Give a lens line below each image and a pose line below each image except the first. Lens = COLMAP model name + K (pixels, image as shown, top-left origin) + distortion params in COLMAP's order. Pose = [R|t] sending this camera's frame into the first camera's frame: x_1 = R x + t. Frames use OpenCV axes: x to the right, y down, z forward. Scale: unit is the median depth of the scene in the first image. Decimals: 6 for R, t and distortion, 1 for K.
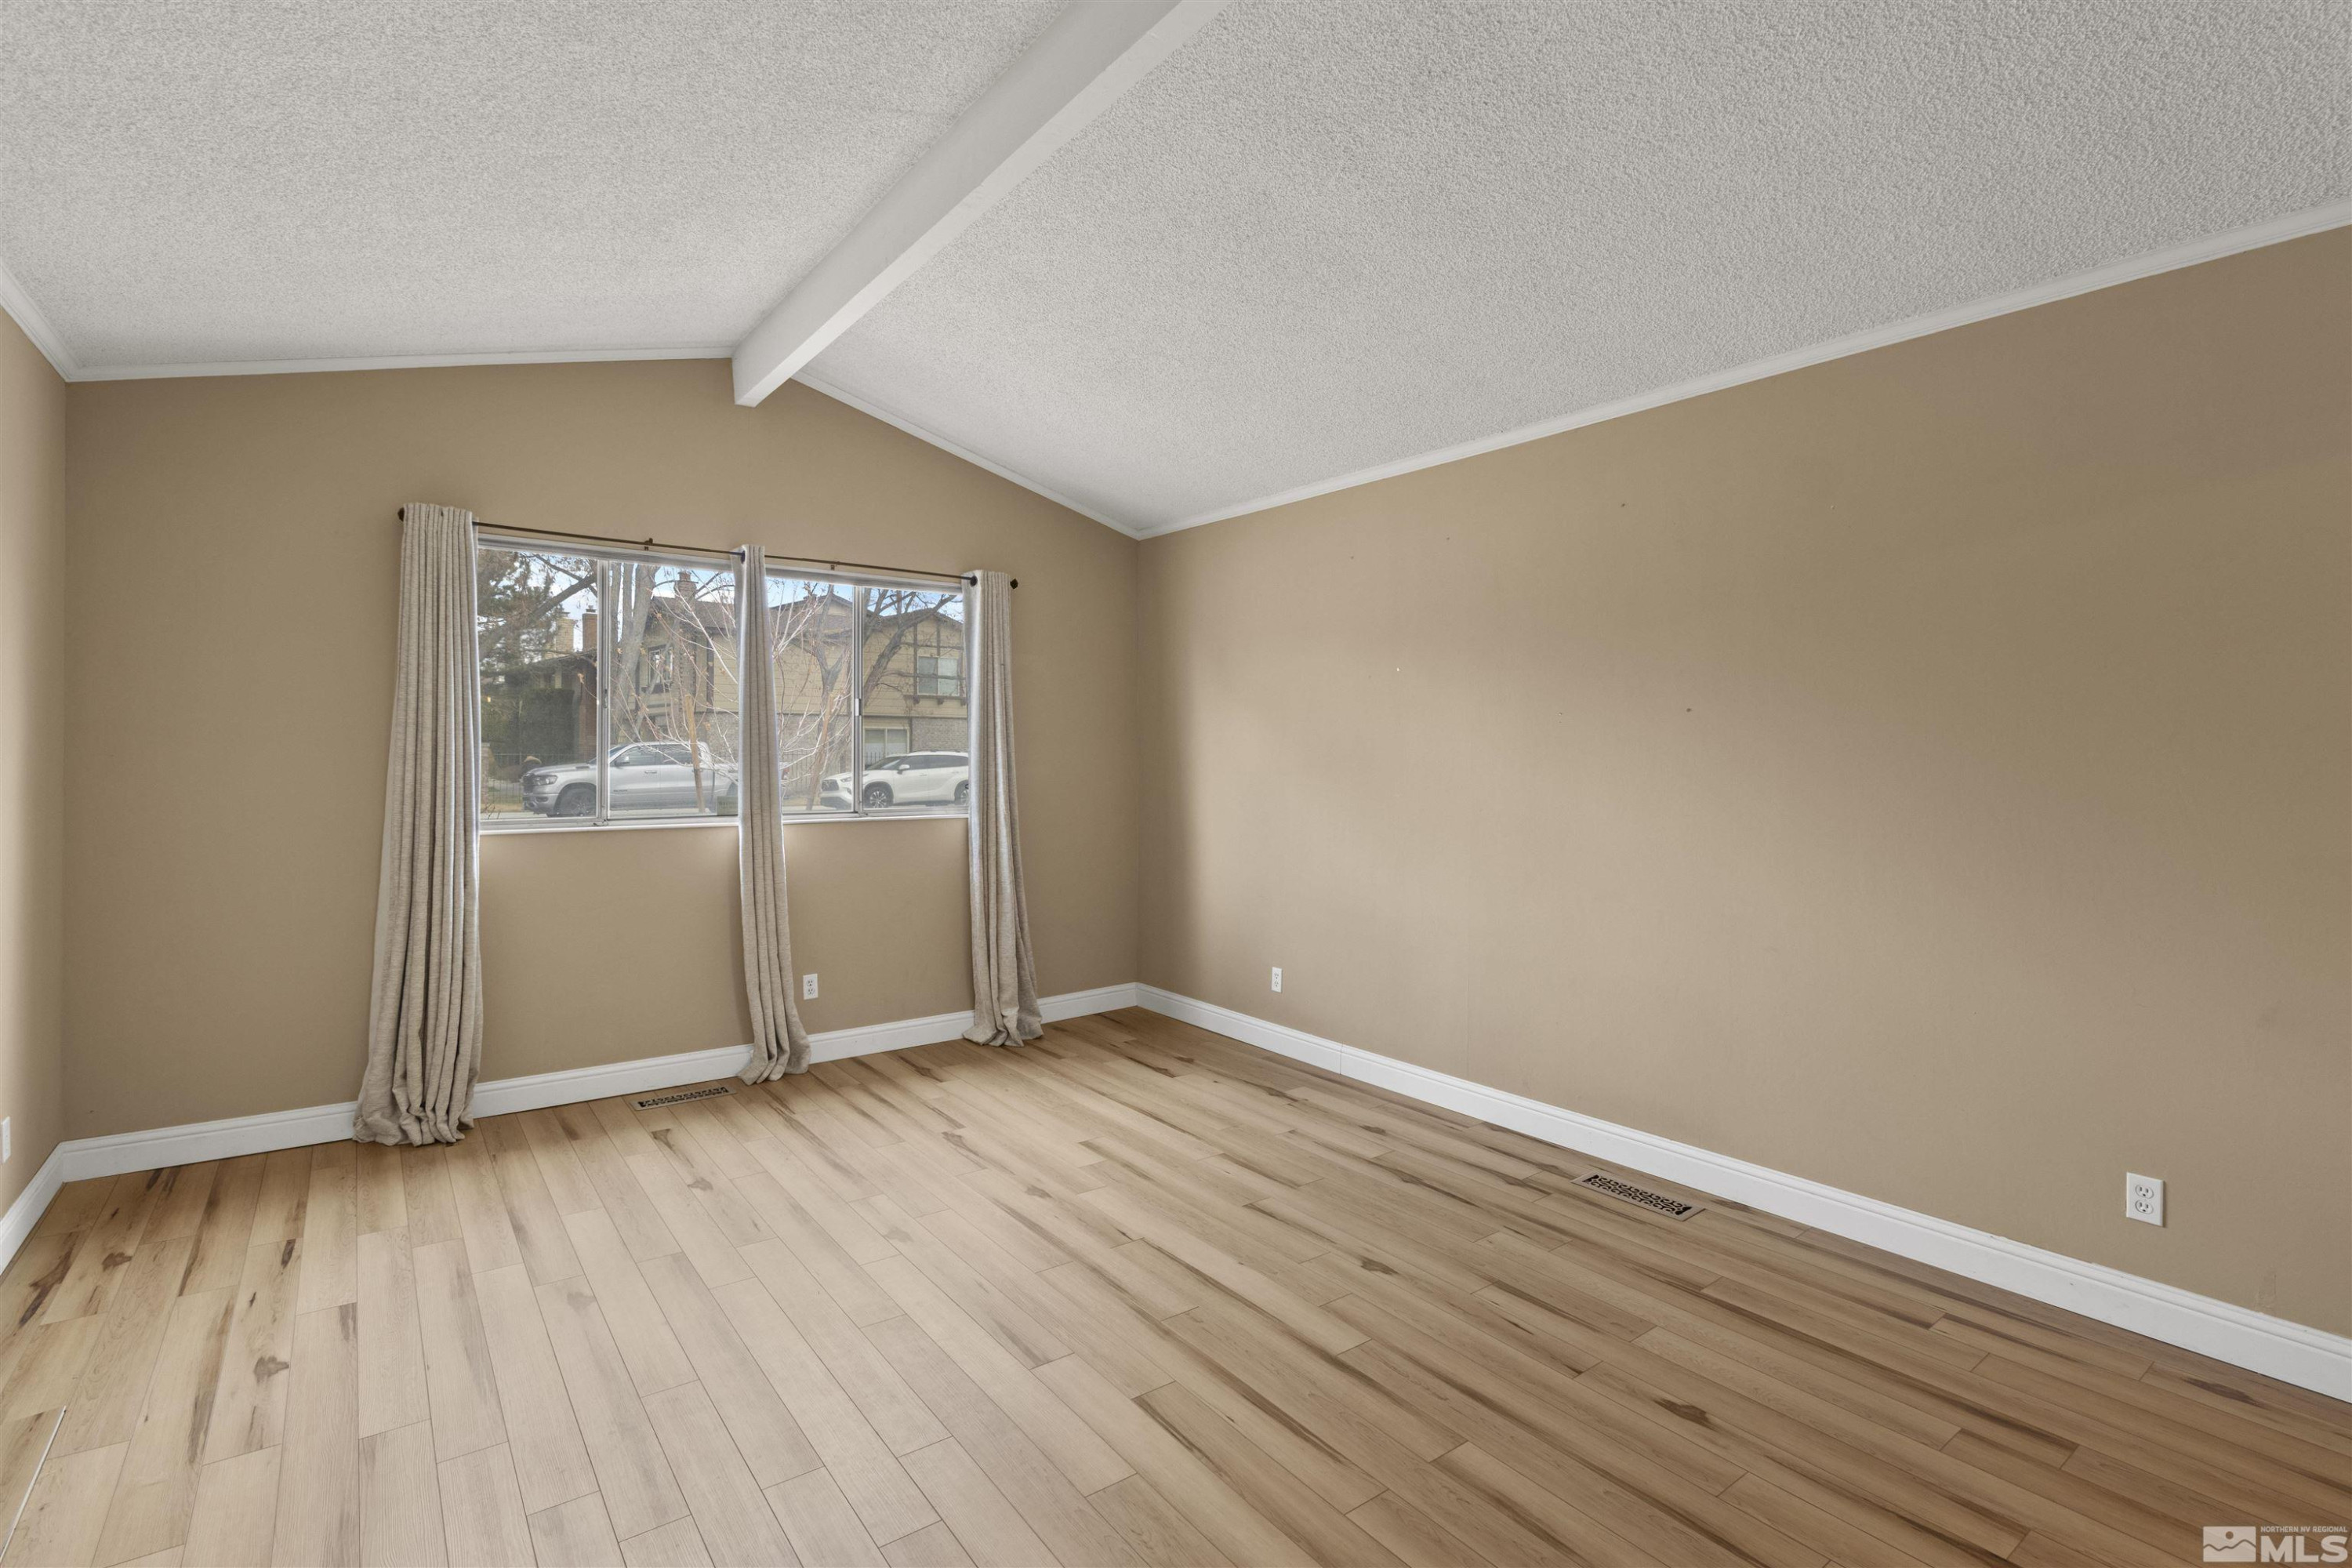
lens RADIAL K [[1099.6, 0, 1180.8], [0, 1099.6, 777.4], [0, 0, 1]] dist [-0.003964, 0.001680]
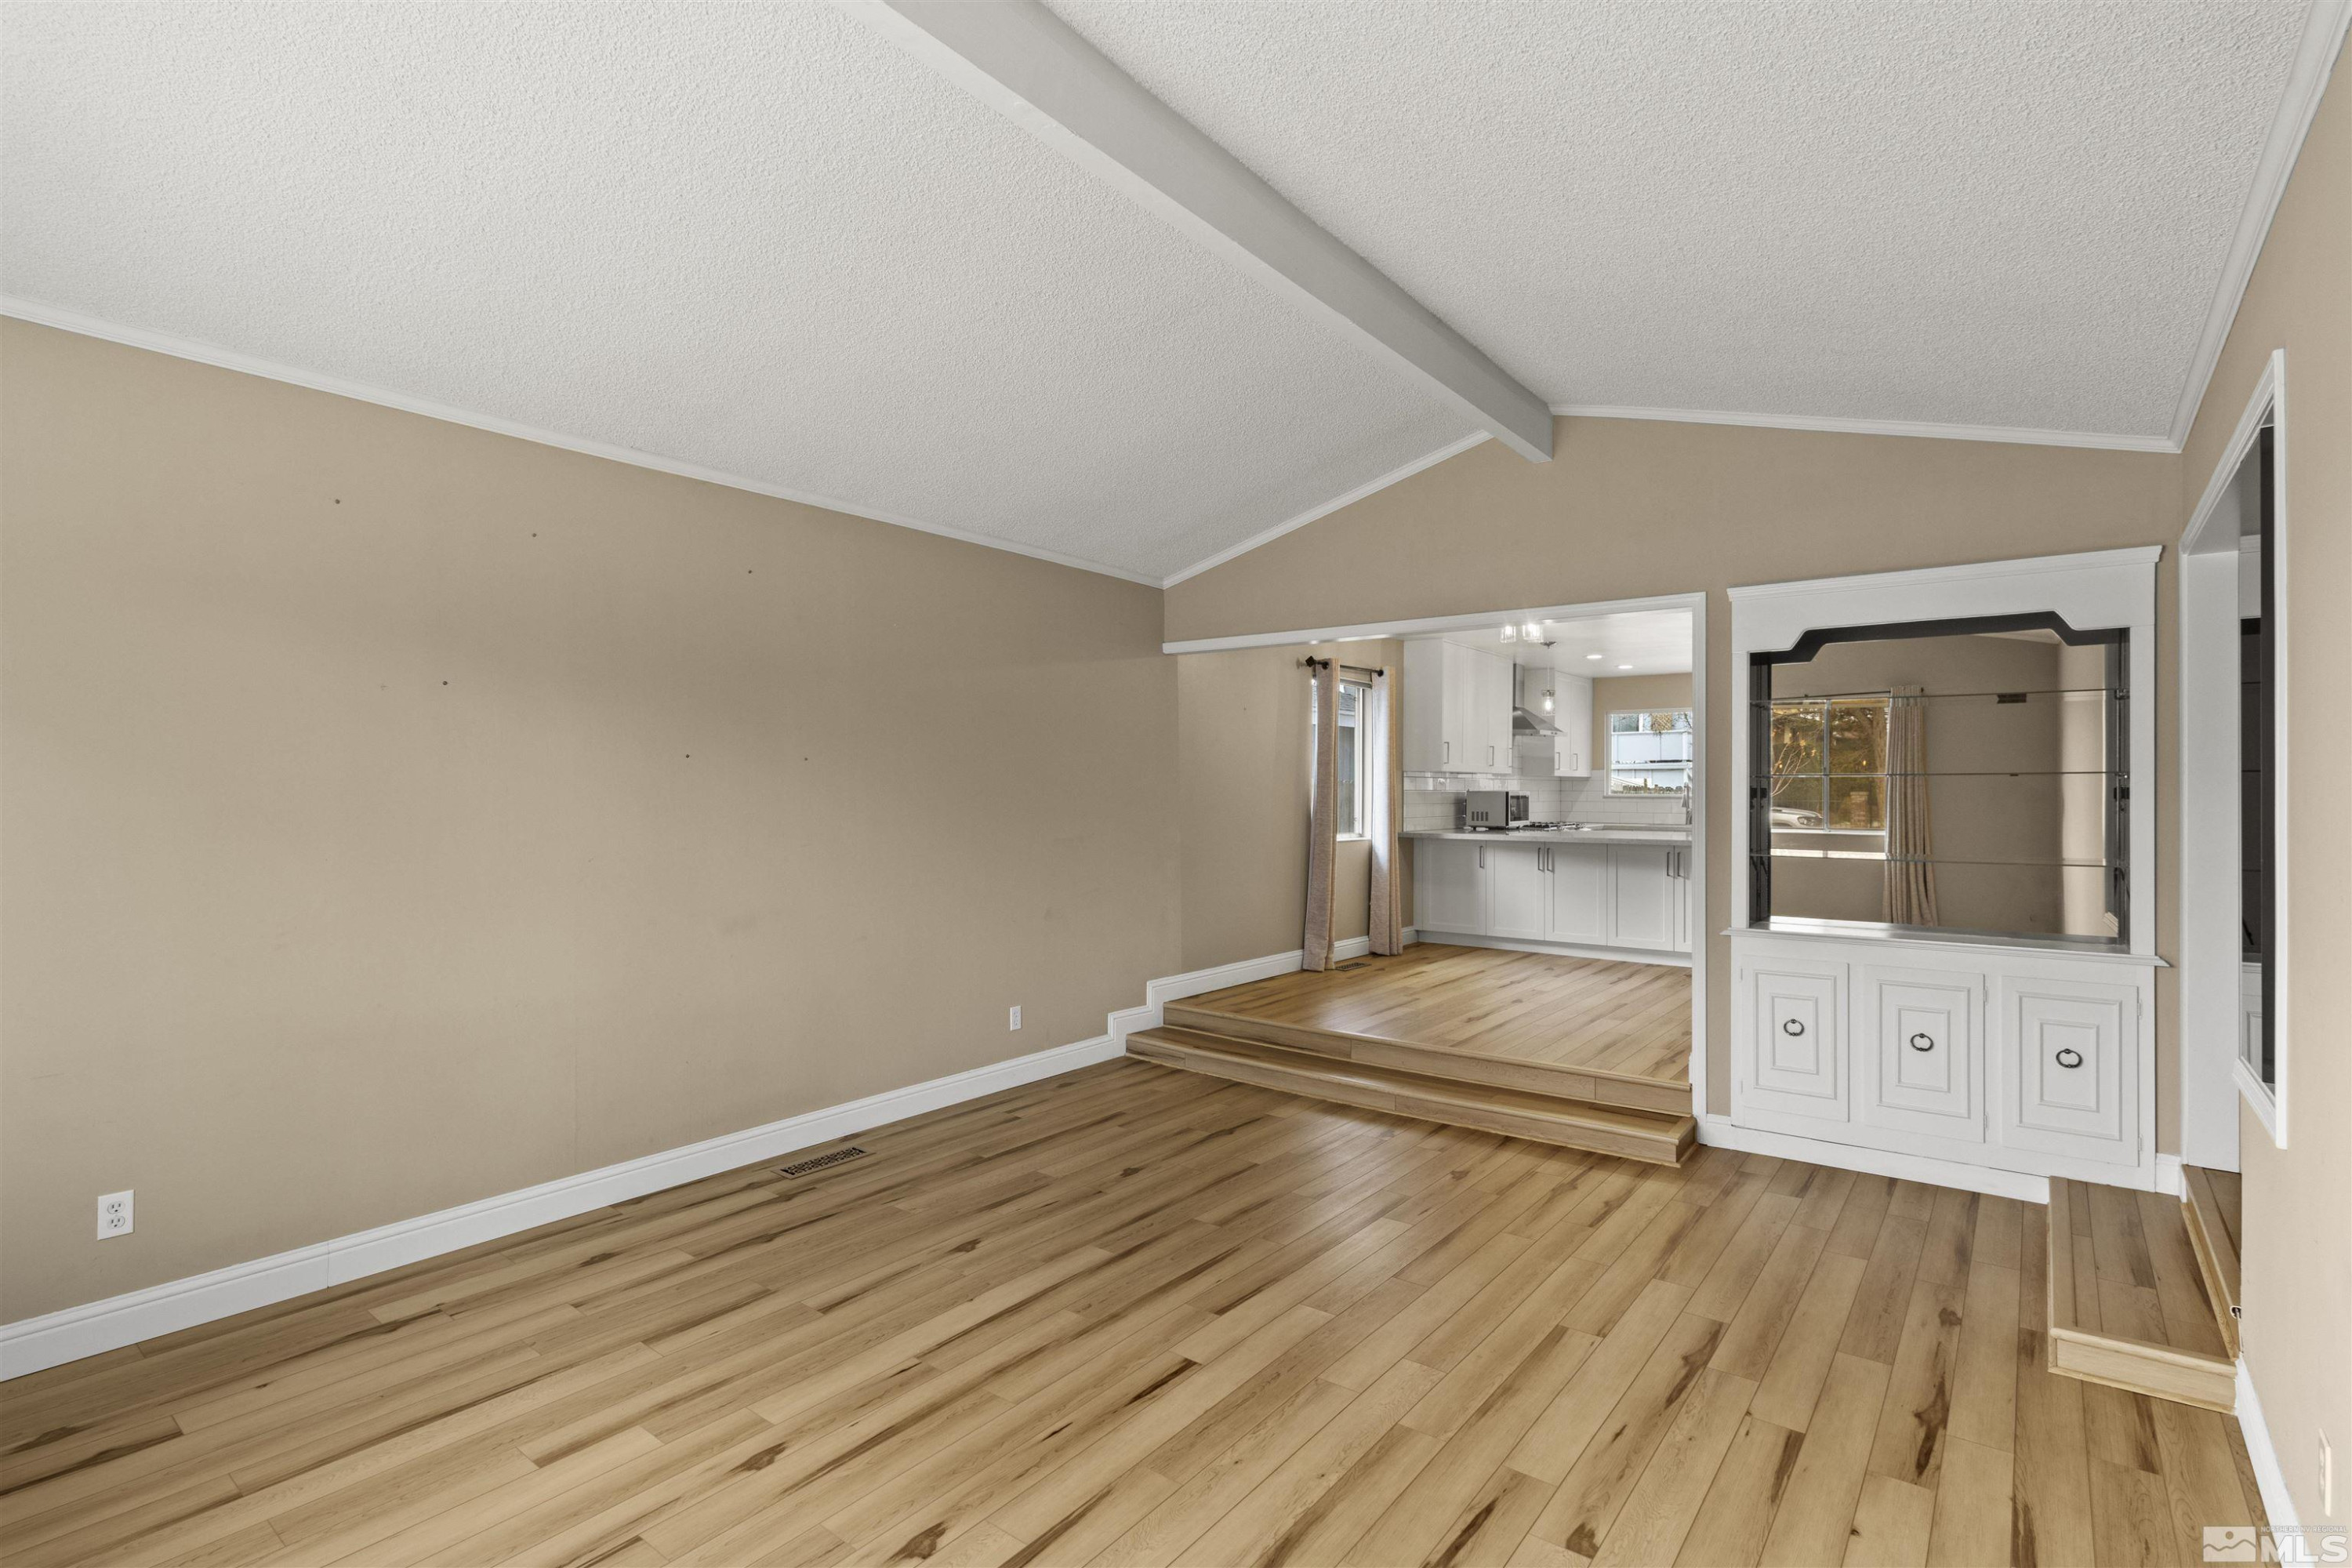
lens RADIAL K [[1099.6, 0, 1177.6], [0, 1099.6, 793.4], [0, 0, 1]] dist [-0.003964, 0.001680]
pose [[-0.263950, -0.005136, 0.964523, -1.050460], [0.018611, 0.999773, 0.010417, -0.035378], [-0.964357, 0.020701, -0.263795, 1.160285]]
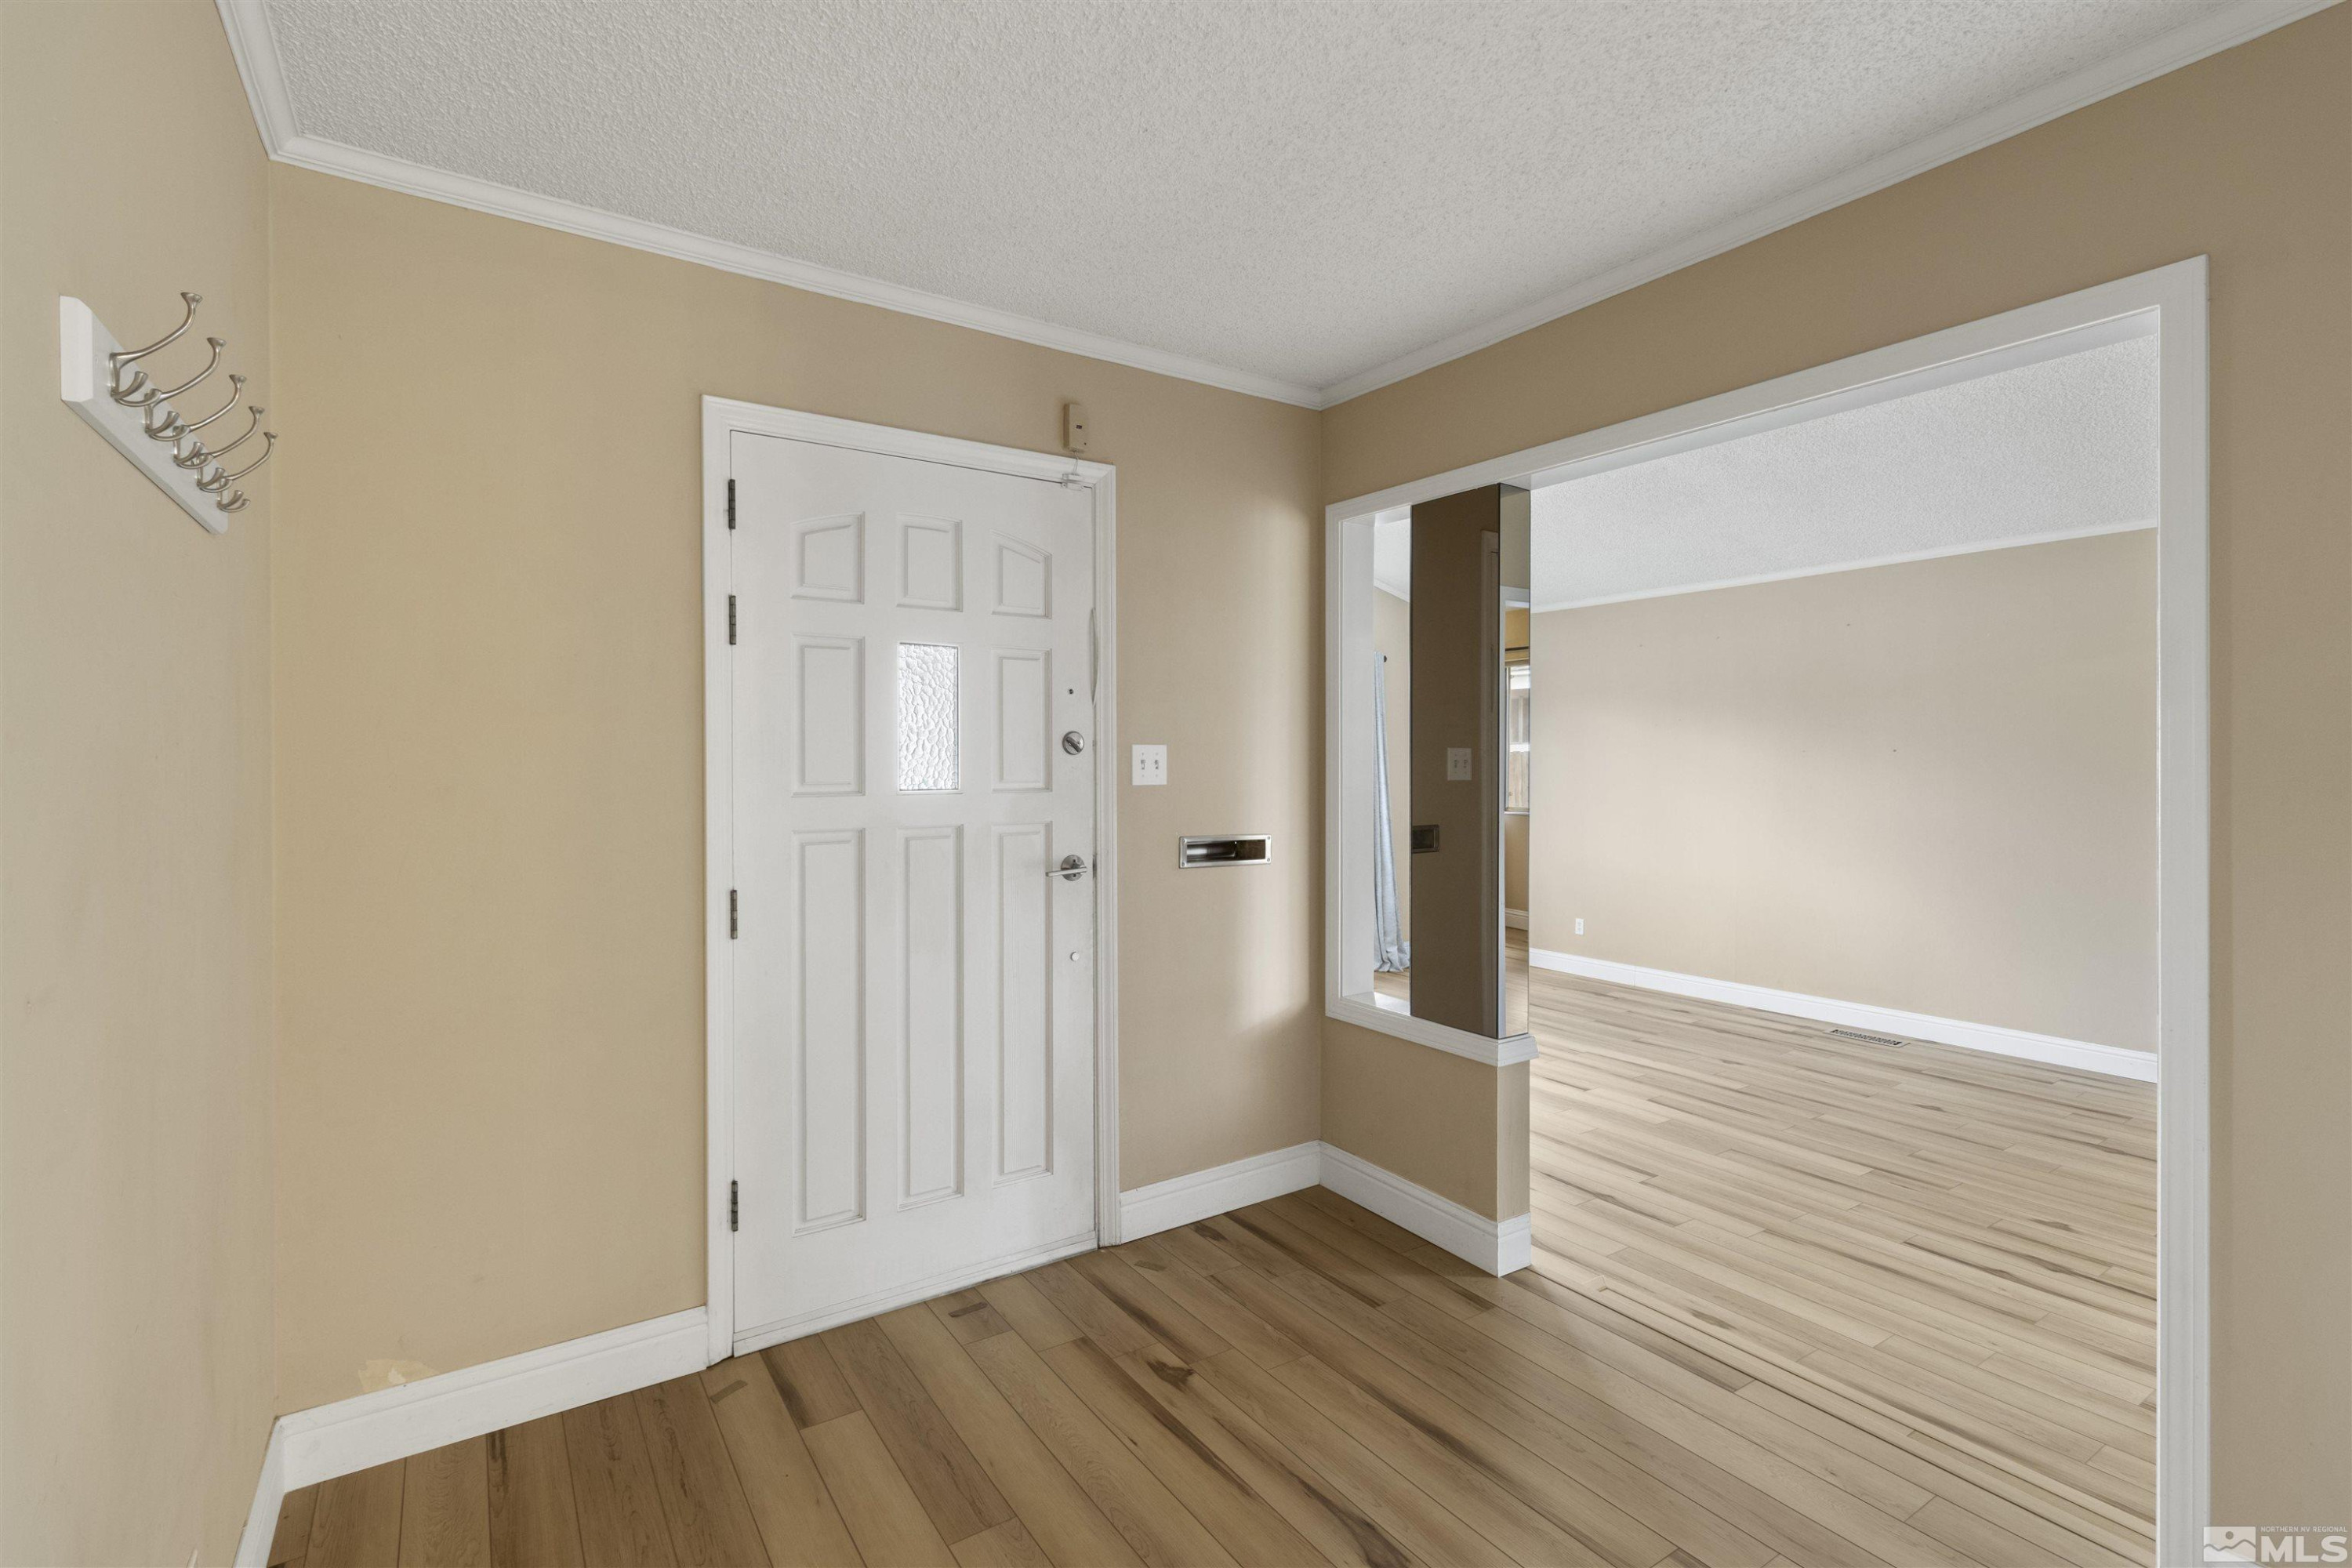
lens RADIAL K [[1099.6, 0, 1192.6], [0, 1099.6, 778.5], [0, 0, 1]] dist [-0.003964, 0.001680]
pose [[0.999085, -0.002080, -0.042717, -0.670921], [0.001803, 0.999977, -0.006508, -0.010053], [0.042730, 0.006425, 0.999066, -0.893675]]
